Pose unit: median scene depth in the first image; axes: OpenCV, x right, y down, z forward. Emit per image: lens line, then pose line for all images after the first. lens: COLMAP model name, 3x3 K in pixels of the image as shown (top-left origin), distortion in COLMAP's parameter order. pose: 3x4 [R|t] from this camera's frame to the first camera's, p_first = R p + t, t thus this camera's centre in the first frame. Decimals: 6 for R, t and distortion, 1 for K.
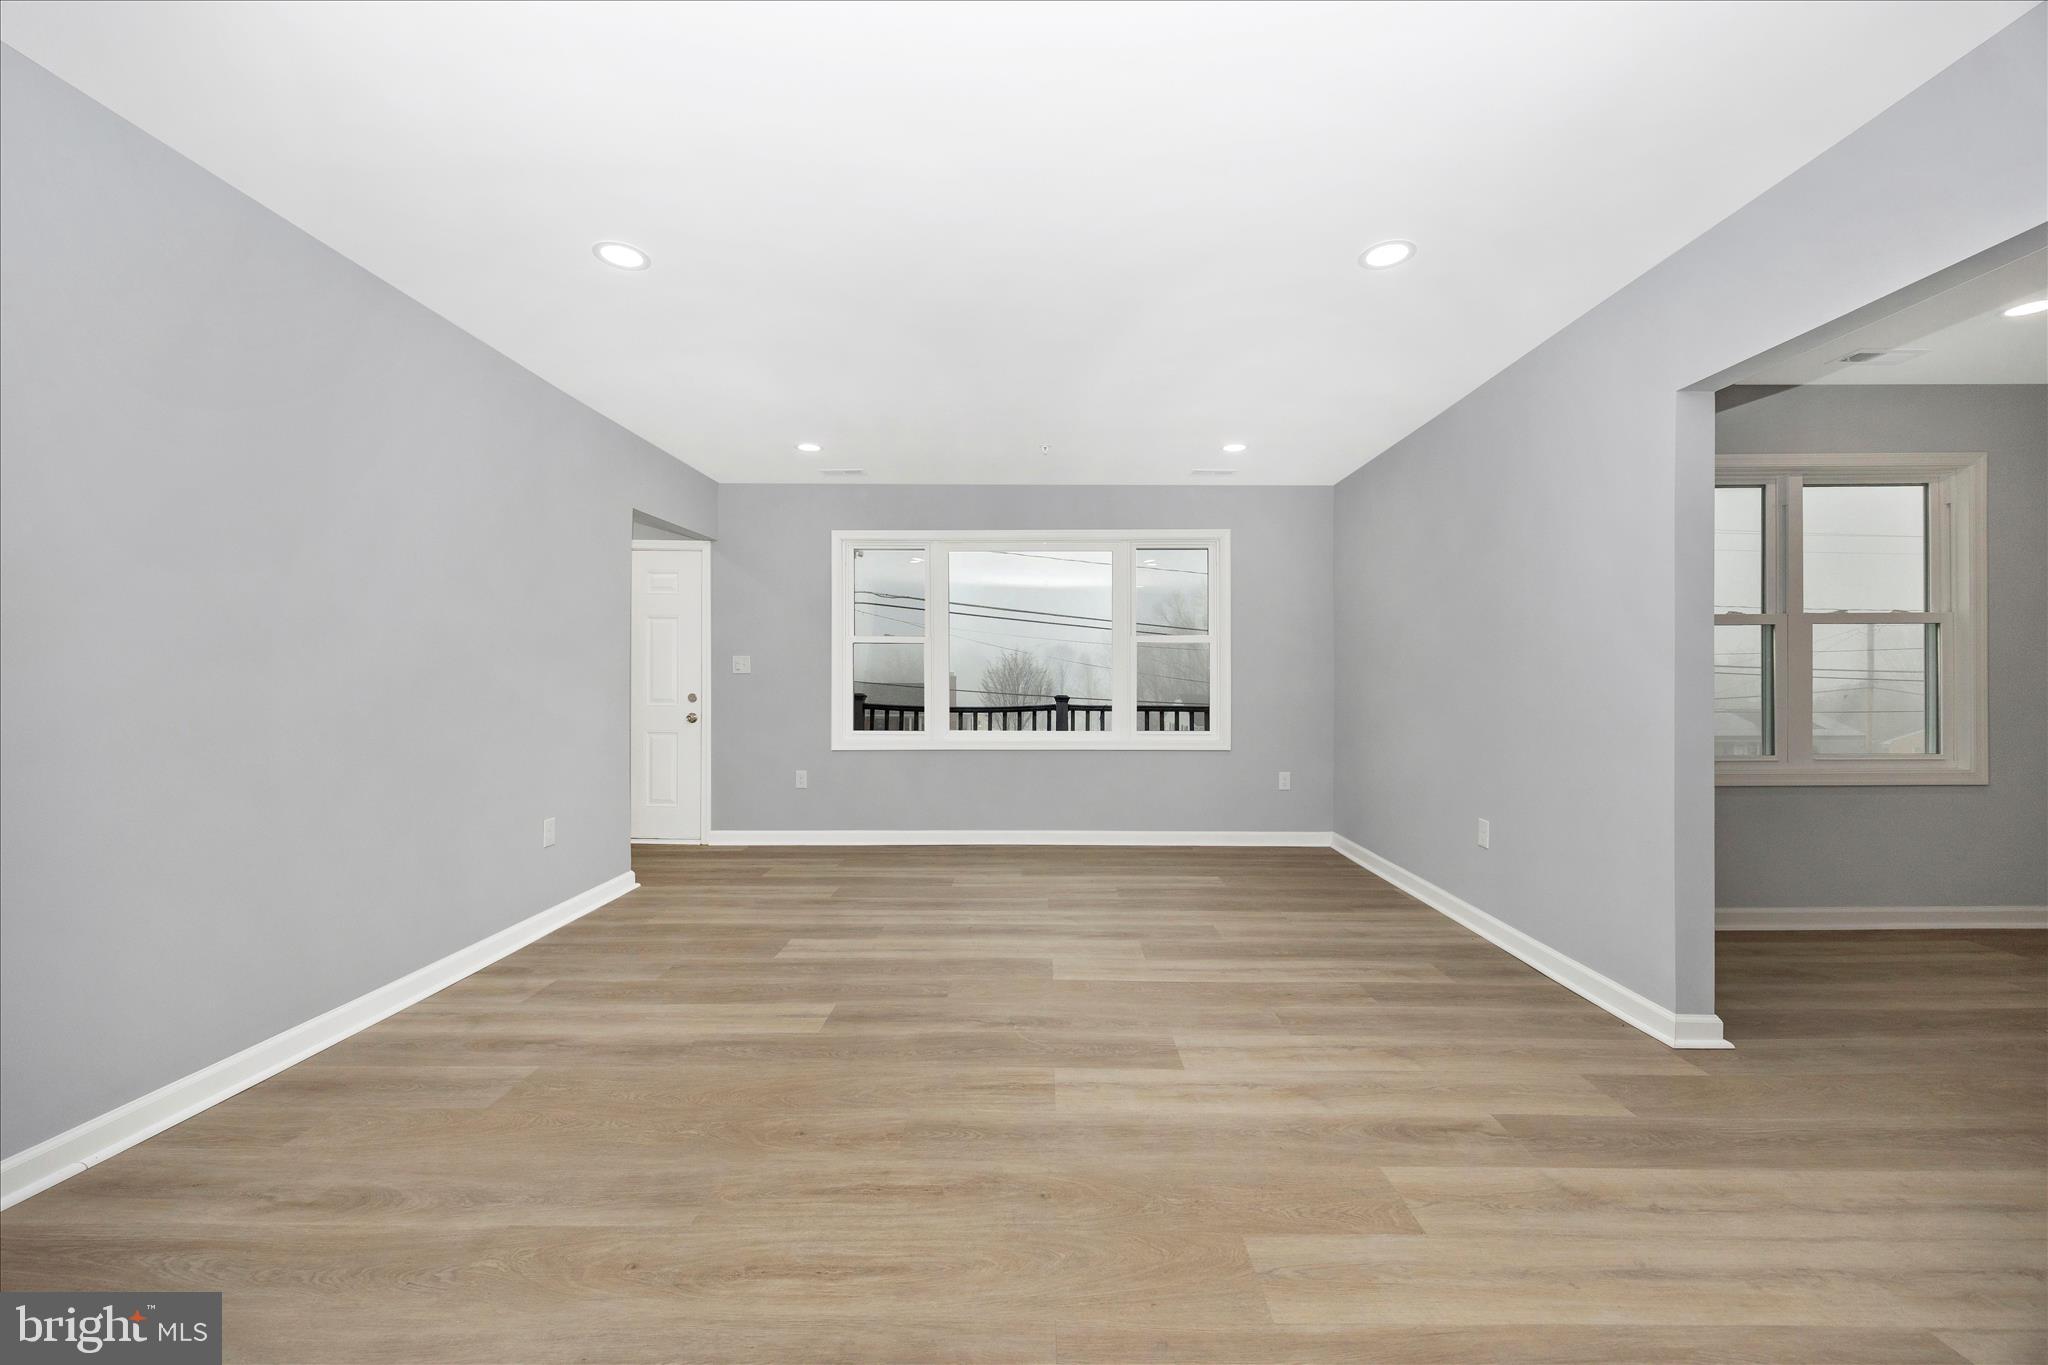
lens RADIAL K [[783.3, 0, 1031.9], [0, 783.3, 682.4], [0, 0, 1]] dist [-0.002498, -0.000164]
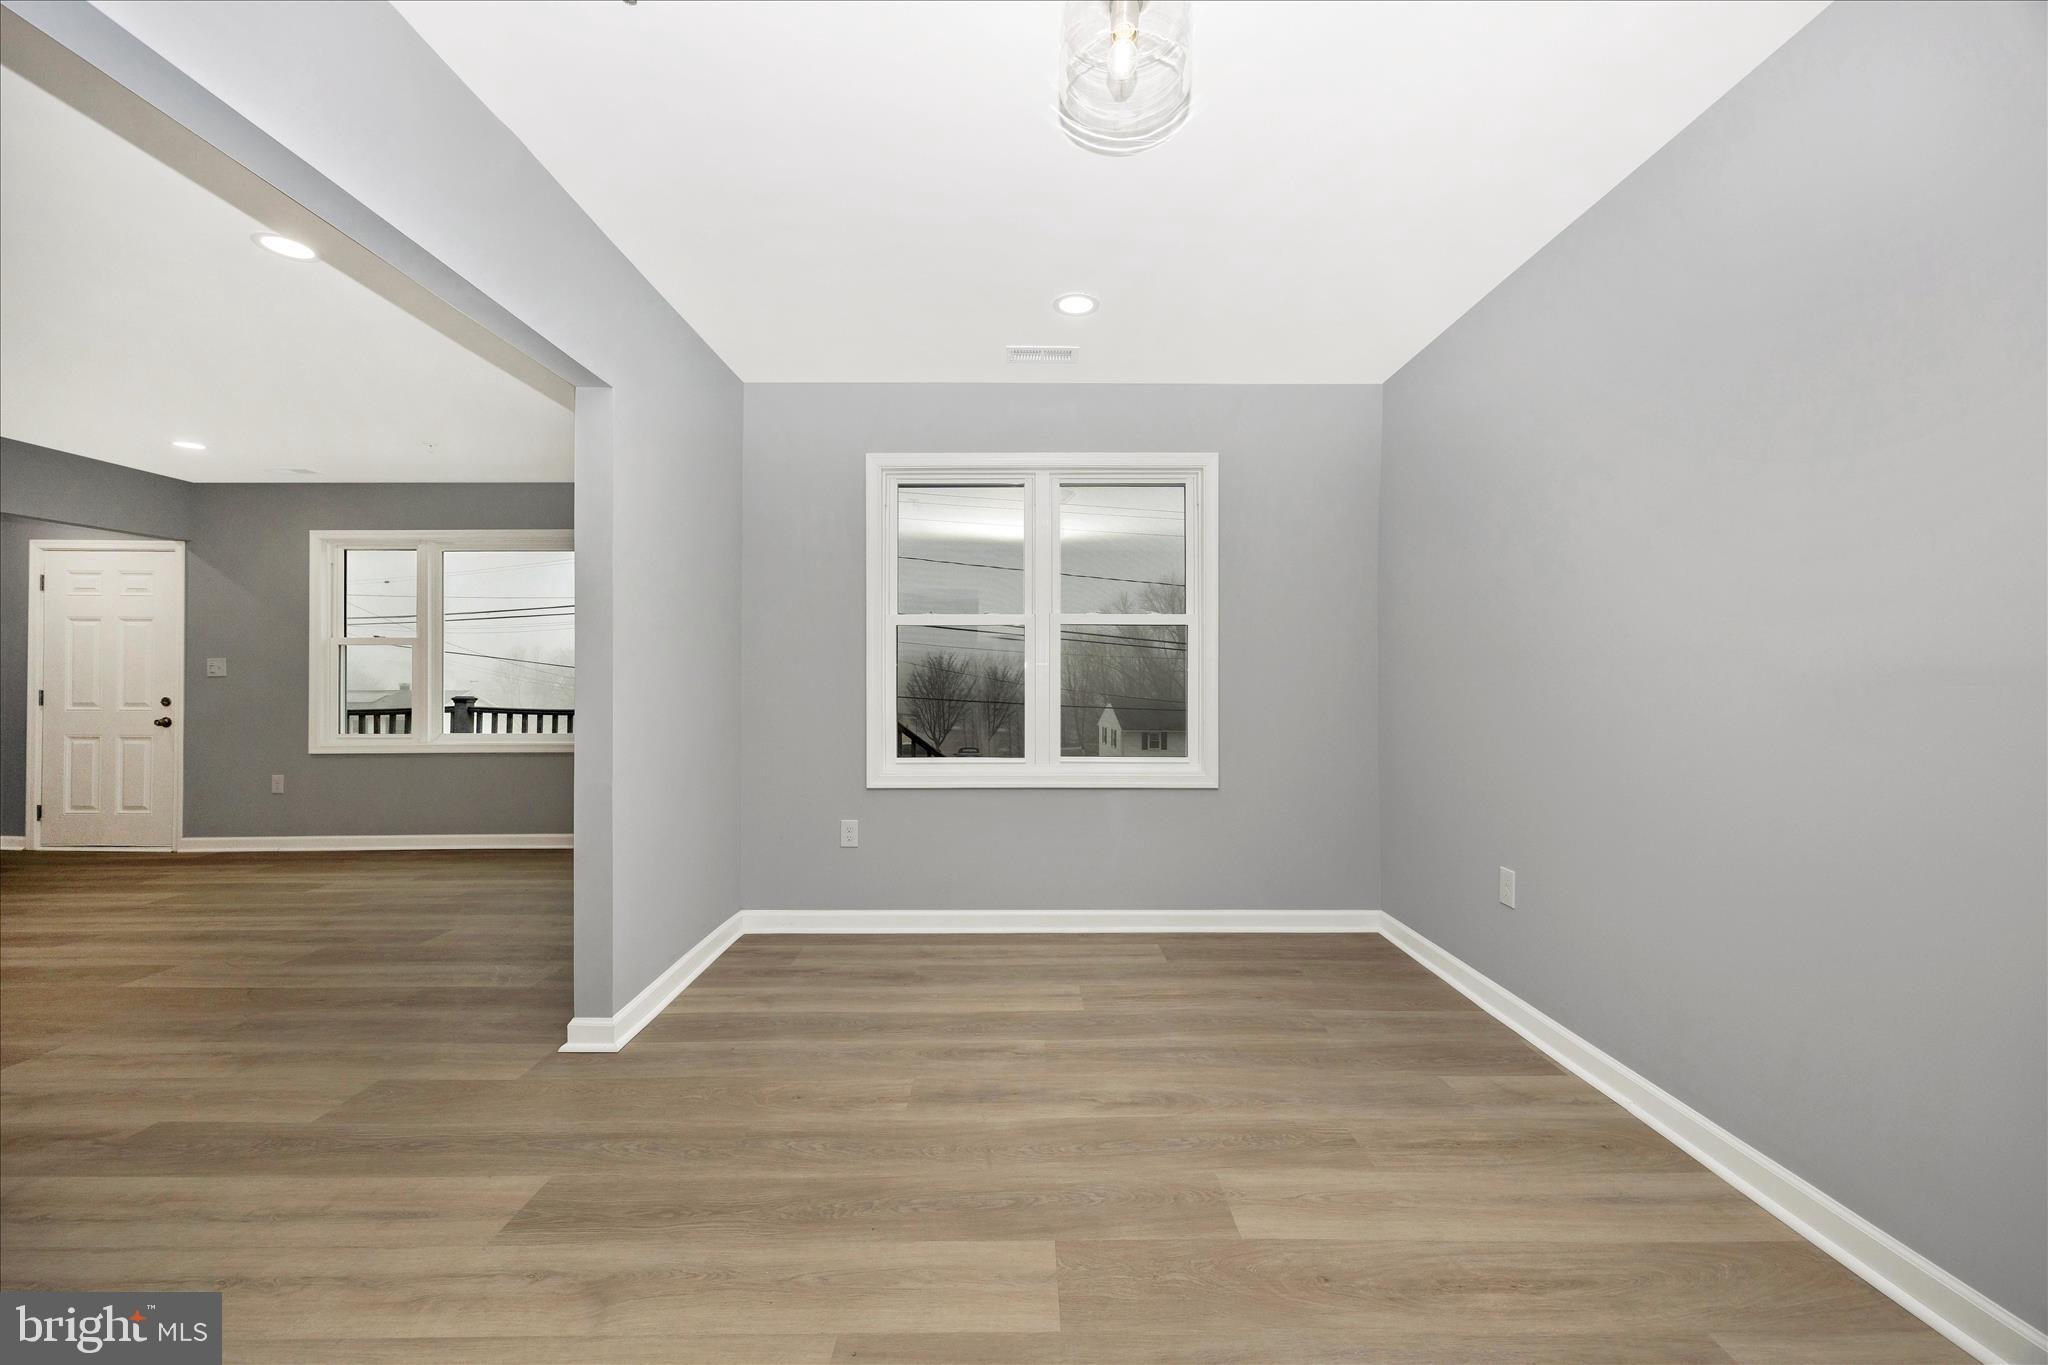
lens RADIAL K [[788.2, 0, 1020.9], [0, 788.2, 687.5], [0, 0, 1]] dist [0.000167, -0.000194]
pose [[0.999915, -0.002371, 0.012849, 1.091742], [0.002340, 0.999994, 0.002382, 0.004159], [-0.012854, -0.002352, 0.999915, -0.002456]]
